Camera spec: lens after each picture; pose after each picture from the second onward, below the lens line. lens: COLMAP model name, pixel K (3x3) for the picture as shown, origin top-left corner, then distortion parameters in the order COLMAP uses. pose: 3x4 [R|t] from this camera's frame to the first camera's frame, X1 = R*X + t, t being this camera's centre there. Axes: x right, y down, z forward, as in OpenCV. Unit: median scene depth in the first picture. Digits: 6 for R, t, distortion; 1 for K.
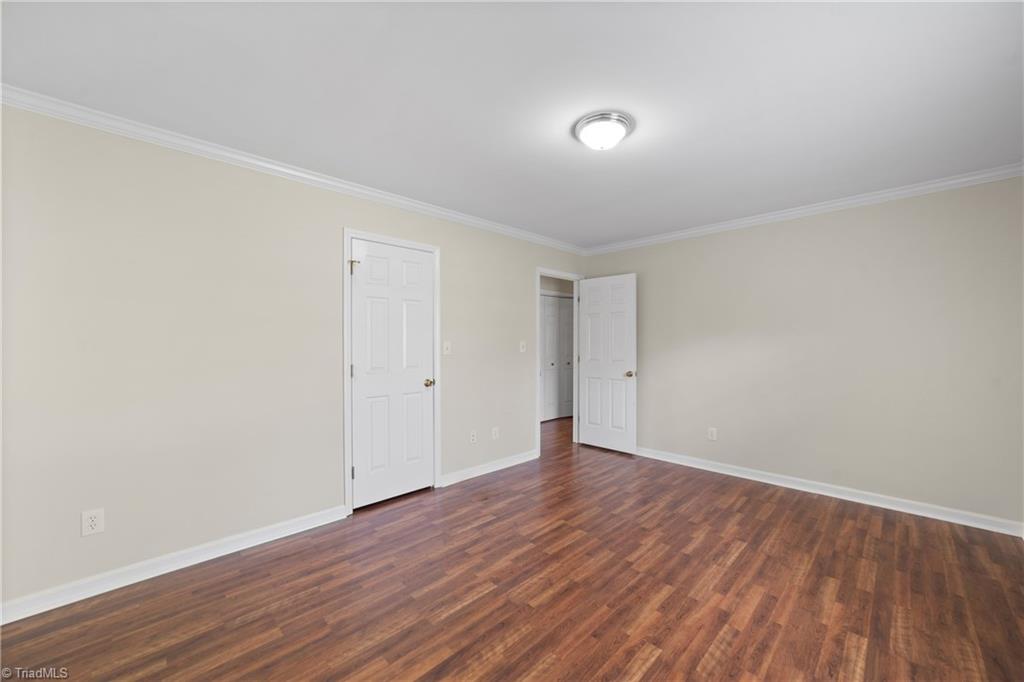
lens RADIAL K [[394.6, 0, 529.3], [0, 394.6, 344.9], [0, 0, 1]] dist [-0.019628, 0.005474]
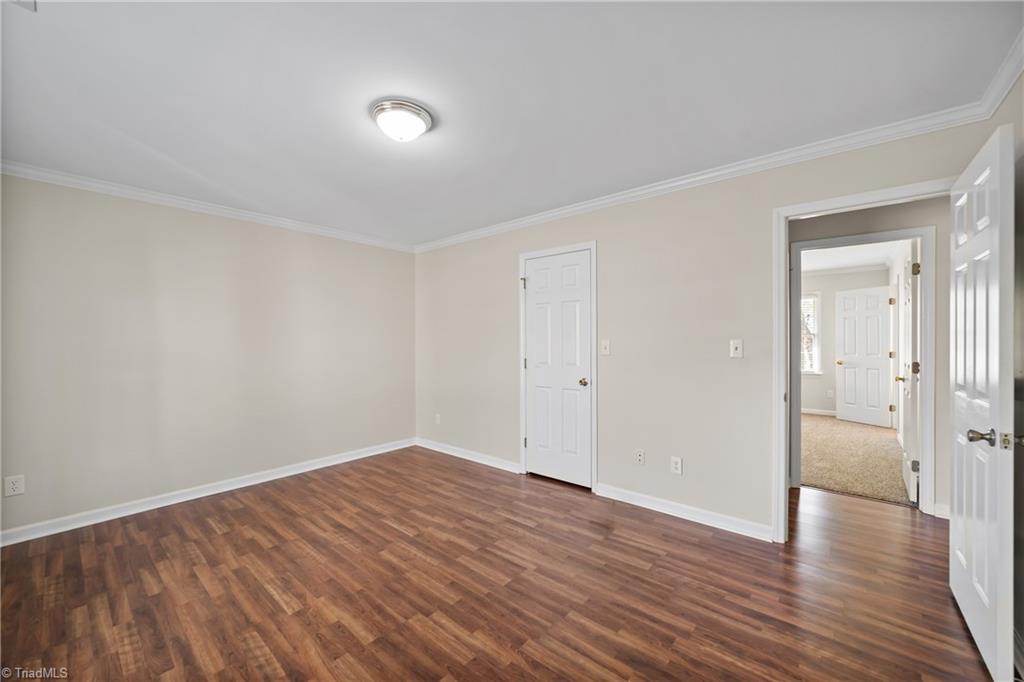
lens RADIAL K [[394.6, 0, 511.0], [0, 394.6, 340.7], [0, 0, 1]] dist [-0.019628, 0.005474]
pose [[0.060793, 0.000707, -0.998150, 1.086490], [-0.003061, 0.999995, 0.000522, -0.010410], [0.998146, 0.003023, 0.060795, 1.131787]]
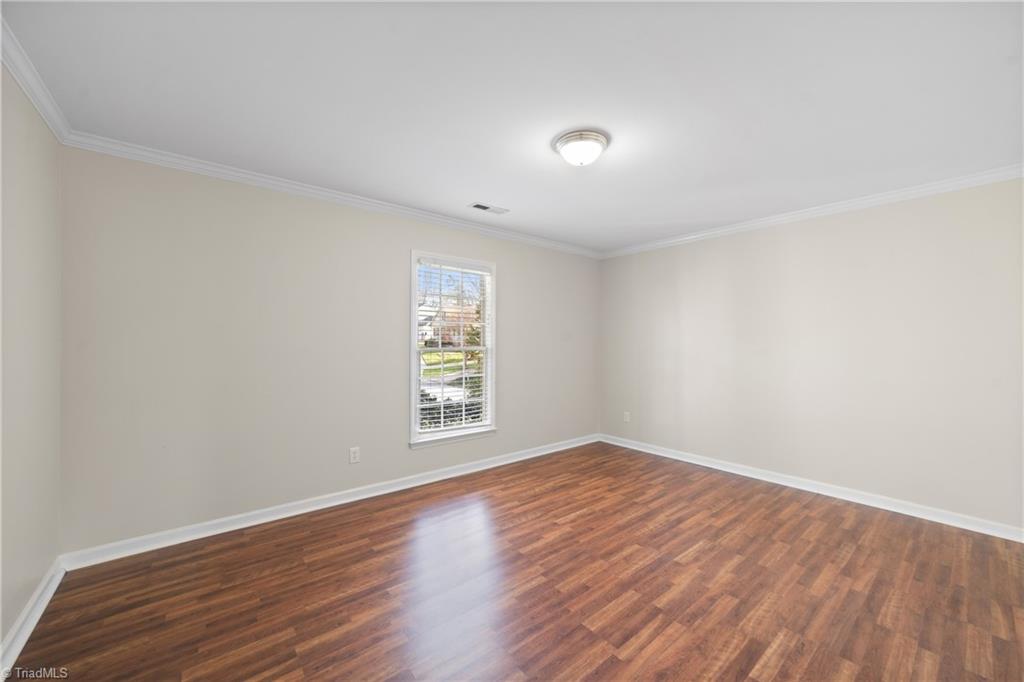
lens RADIAL K [[394.6, 0, 529.5], [0, 394.6, 329.8], [0, 0, 1]] dist [-0.019628, 0.005474]
pose [[-0.995651, -0.000536, 0.093162, 0.206204], [-0.002469, 0.999784, -0.020632, -0.018393], [-0.093131, -0.020773, -0.995437, 1.984104]]
